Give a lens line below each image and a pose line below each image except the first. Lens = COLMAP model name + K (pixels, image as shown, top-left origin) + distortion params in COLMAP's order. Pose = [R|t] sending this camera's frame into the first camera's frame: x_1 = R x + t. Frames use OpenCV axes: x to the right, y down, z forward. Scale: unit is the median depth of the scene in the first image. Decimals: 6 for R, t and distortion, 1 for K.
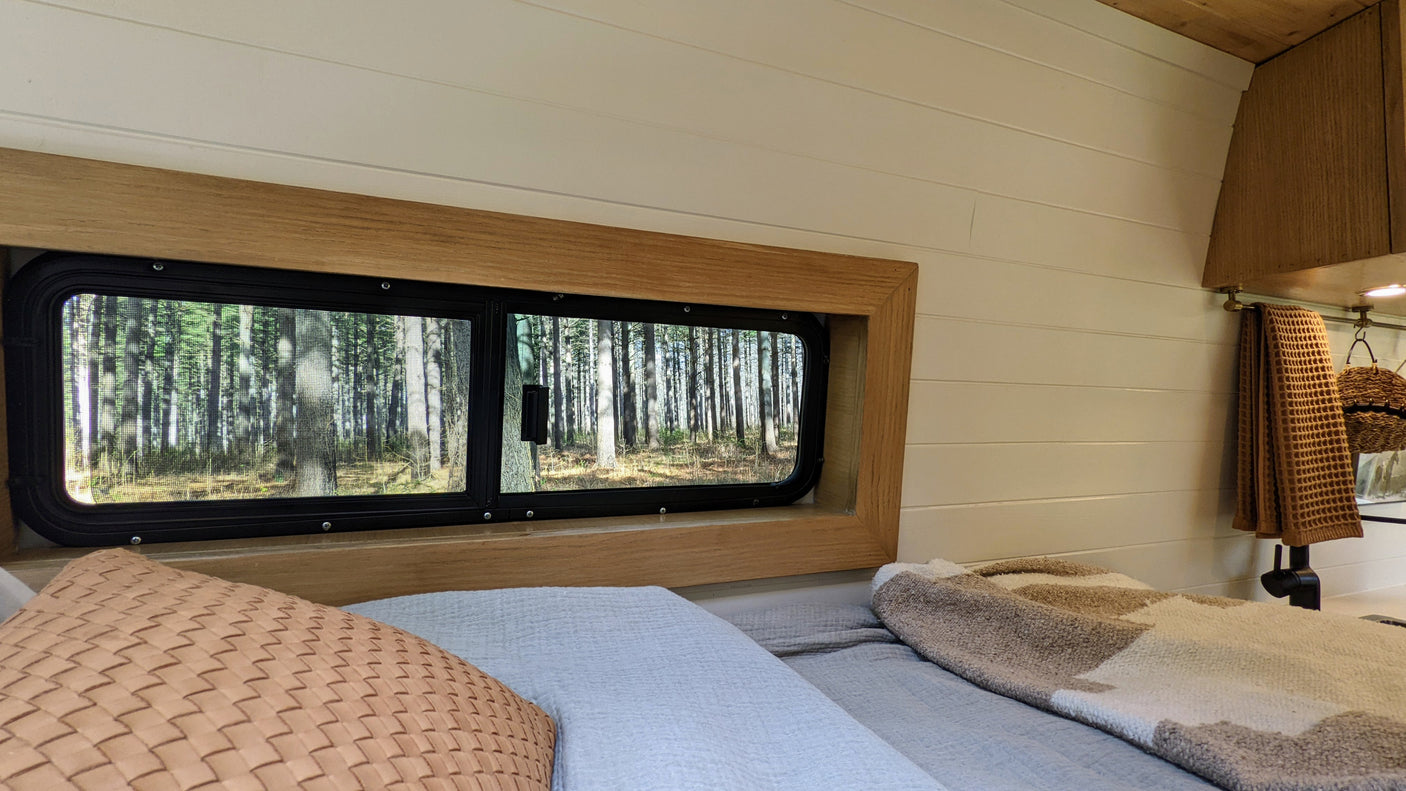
lens RADIAL K [[674.4, 0, 700.2], [0, 674.4, 399.4], [0, 0, 1]] dist [0.001517, -0.000196]
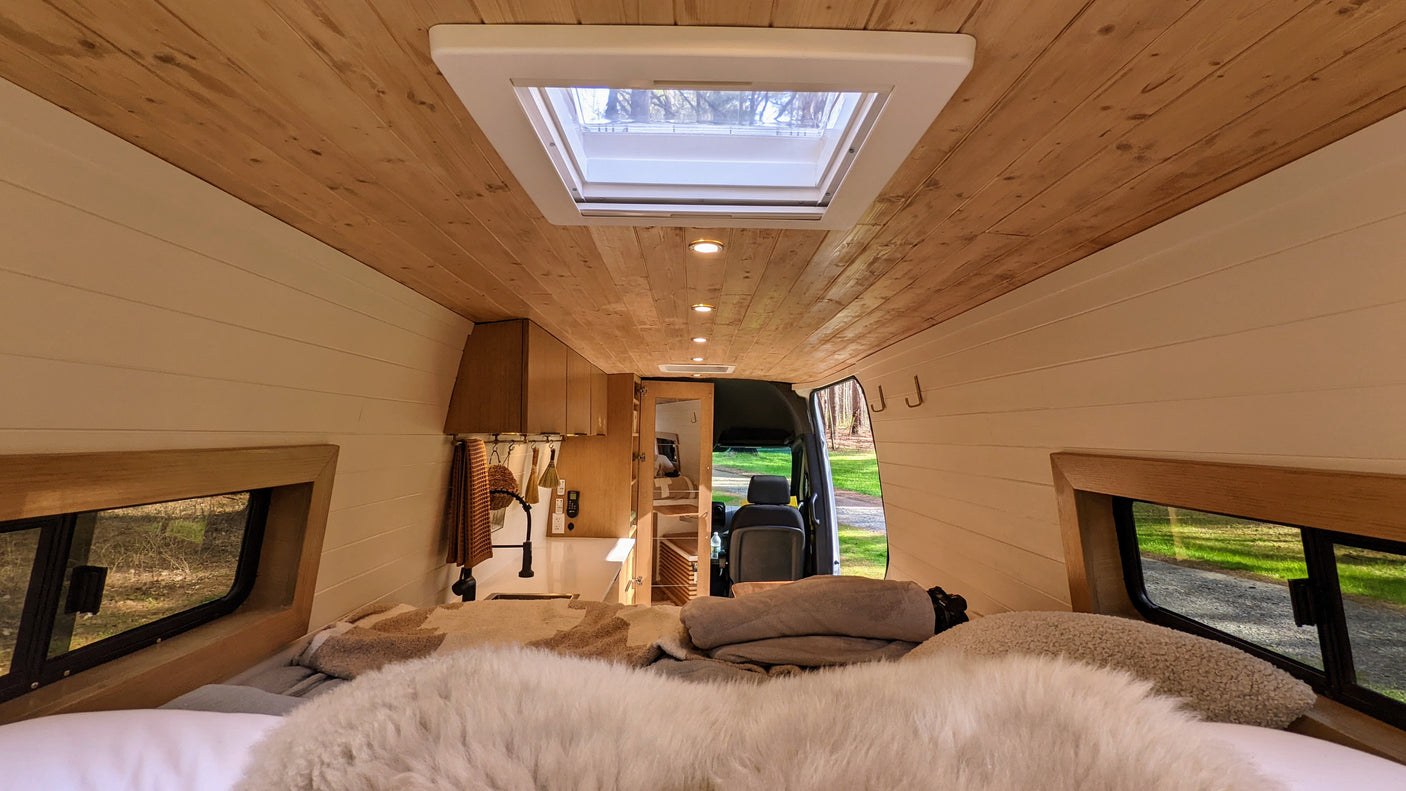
lens RADIAL K [[674.4, 0, 700.1], [0, 674.4, 398.2], [0, 0, 1]] dist [0.001517, -0.000196]
pose [[0.410230, 0.052268, 0.910483, -0.623051], [-0.046875, 0.998245, -0.036186, -0.226082], [-0.910777, -0.027835, 0.411960, -0.368873]]
